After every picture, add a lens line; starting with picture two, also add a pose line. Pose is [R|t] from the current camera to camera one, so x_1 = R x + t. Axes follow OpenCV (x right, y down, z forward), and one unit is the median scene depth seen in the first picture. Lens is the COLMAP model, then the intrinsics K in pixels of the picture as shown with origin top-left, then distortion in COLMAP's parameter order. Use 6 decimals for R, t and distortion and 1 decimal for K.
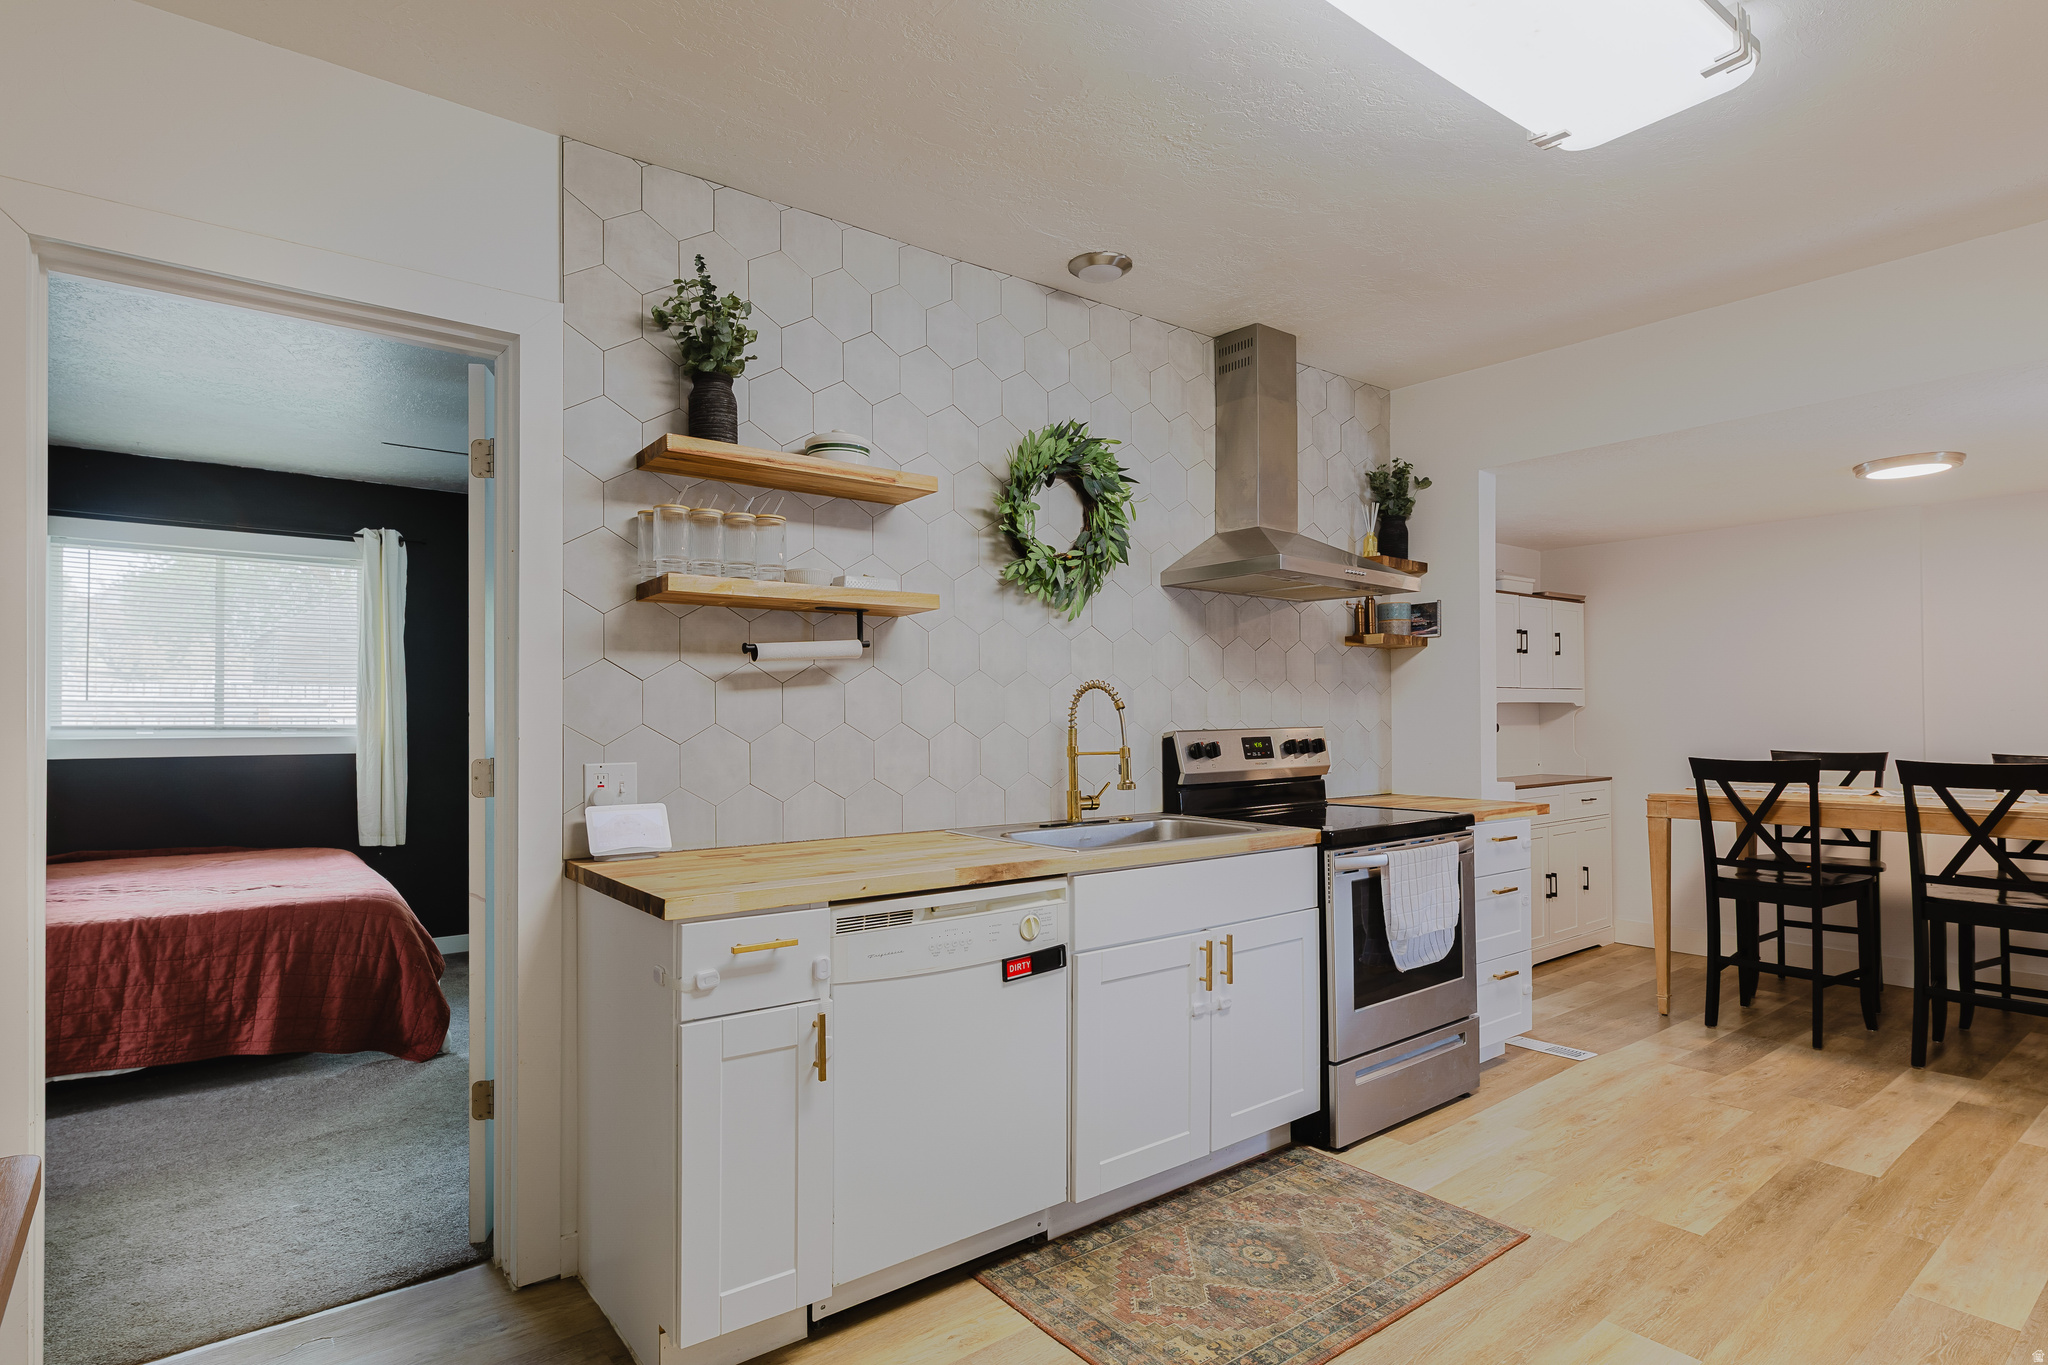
lens RADIAL K [[1074.9, 0, 1027.7], [0, 1074.9, 699.5], [0, 0, 1]] dist [0.002354, 0.000829]
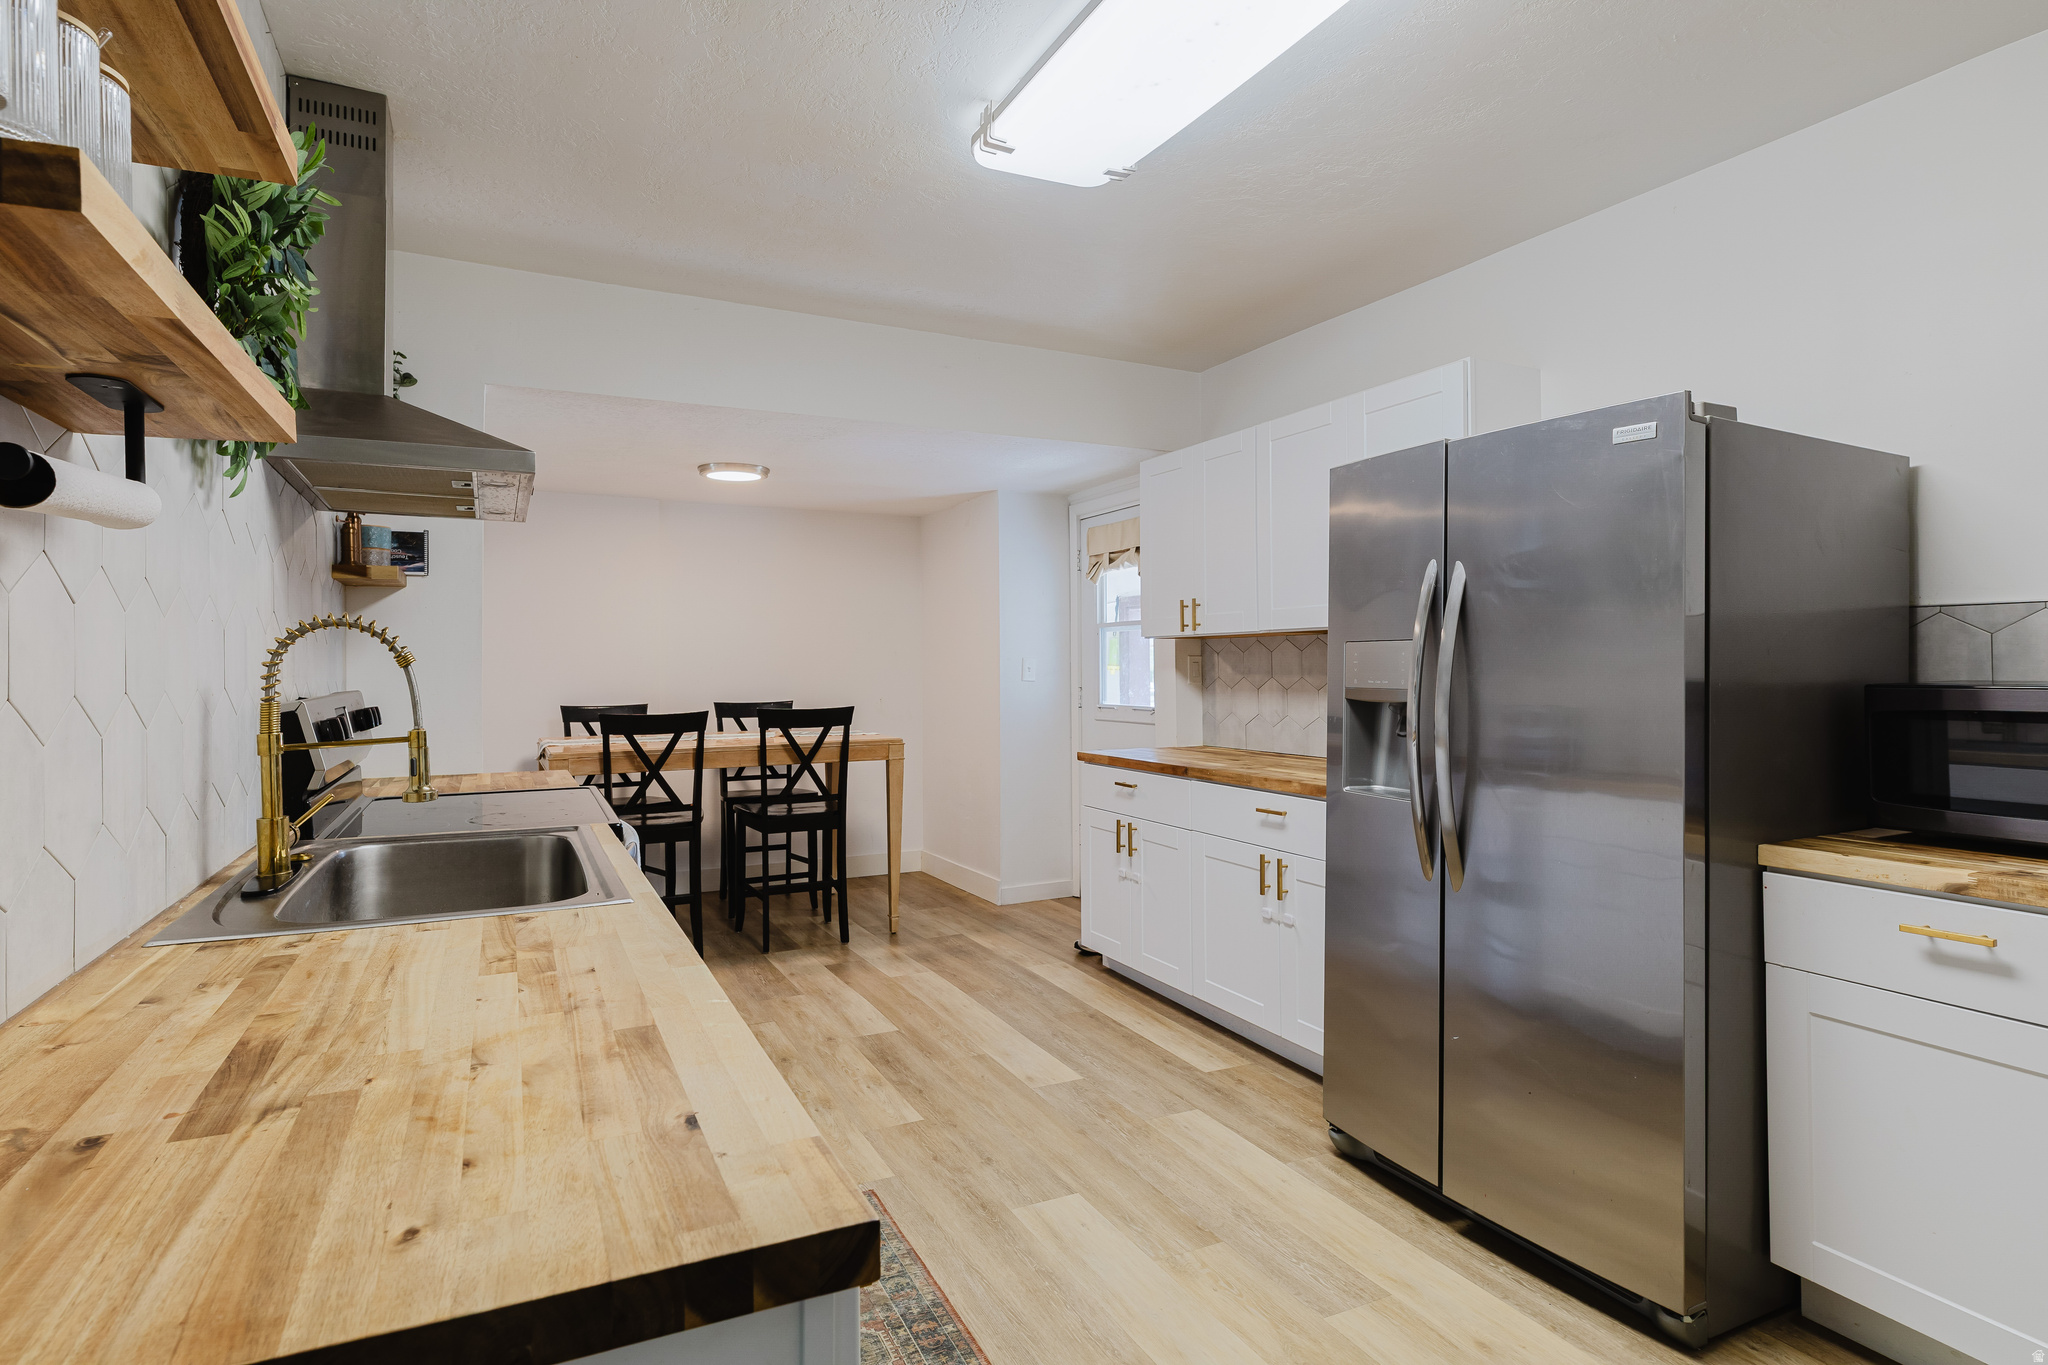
lens RADIAL K [[1065.9, 0, 1016.7], [0, 1065.9, 649.4], [0, 0, 1]] dist [-0.002066, -0.000359]
pose [[0.232671, 0.018241, 0.972385, -0.345191], [-0.005759, 0.999832, -0.017378, 0.008930], [-0.972539, -0.001557, 0.232737, 0.464641]]
